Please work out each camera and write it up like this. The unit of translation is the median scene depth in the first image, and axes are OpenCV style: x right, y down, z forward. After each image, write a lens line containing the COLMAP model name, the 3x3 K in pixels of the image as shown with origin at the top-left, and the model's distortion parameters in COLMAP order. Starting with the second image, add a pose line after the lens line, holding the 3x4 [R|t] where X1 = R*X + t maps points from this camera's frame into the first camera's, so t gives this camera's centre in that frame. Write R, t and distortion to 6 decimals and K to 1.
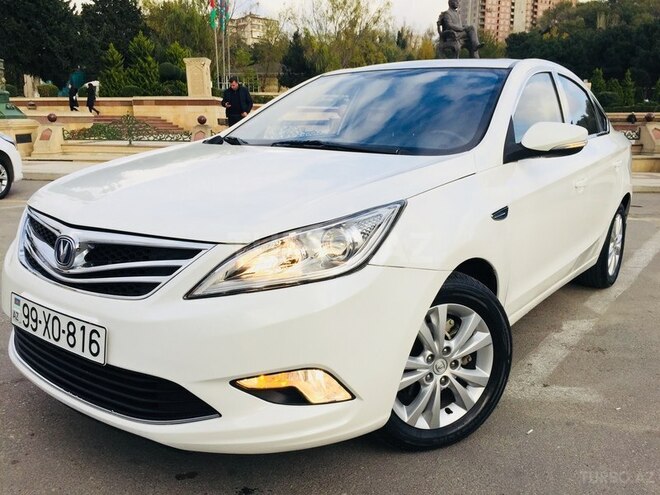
lens RADIAL K [[564.9, 0, 330.0], [0, 564.9, 247.5], [0, 0, 1]] dist [0.083657, -0.114400]
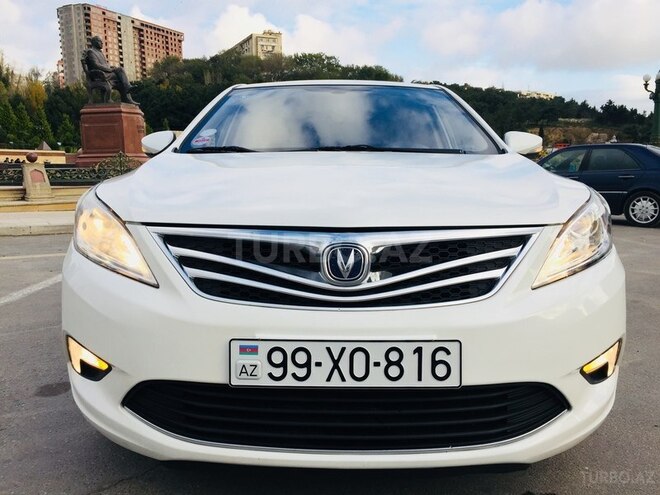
lens RADIAL K [[564.9, 0, 330.0], [0, 564.9, 247.5], [0, 0, 1]] dist [0.083657, -0.114400]
pose [[0.801634, -0.092981, 0.590541, -0.908237], [0.139270, 0.989697, -0.033225, 0.007366], [-0.581367, 0.108879, 0.806324, 0.383204]]
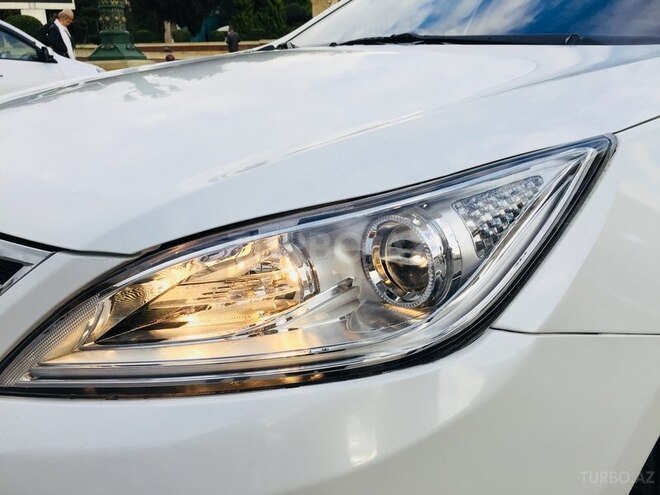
lens RADIAL K [[564.9, 0, 330.0], [0, 564.9, 247.5], [0, 0, 1]] dist [0.083657, -0.114400]
pose [[0.976172, 0.053367, -0.210331, 0.038854], [-0.034223, 0.995019, 0.093630, -0.041559], [0.214280, -0.084201, 0.973136, 0.594594]]
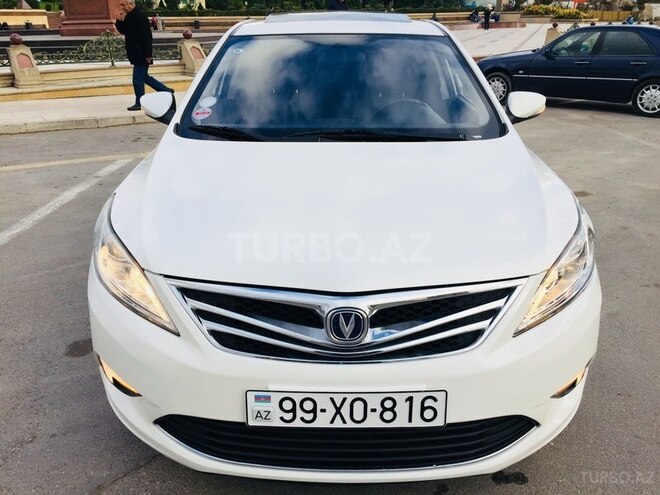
lens RADIAL K [[564.9, 0, 330.0], [0, 564.9, 247.5], [0, 0, 1]] dist [0.083657, -0.114400]
pose [[0.800940, -0.232630, 0.551705, -0.906313], [0.141856, 0.968929, 0.202615, -0.276008], [-0.581697, -0.084019, 0.809055, 0.325070]]
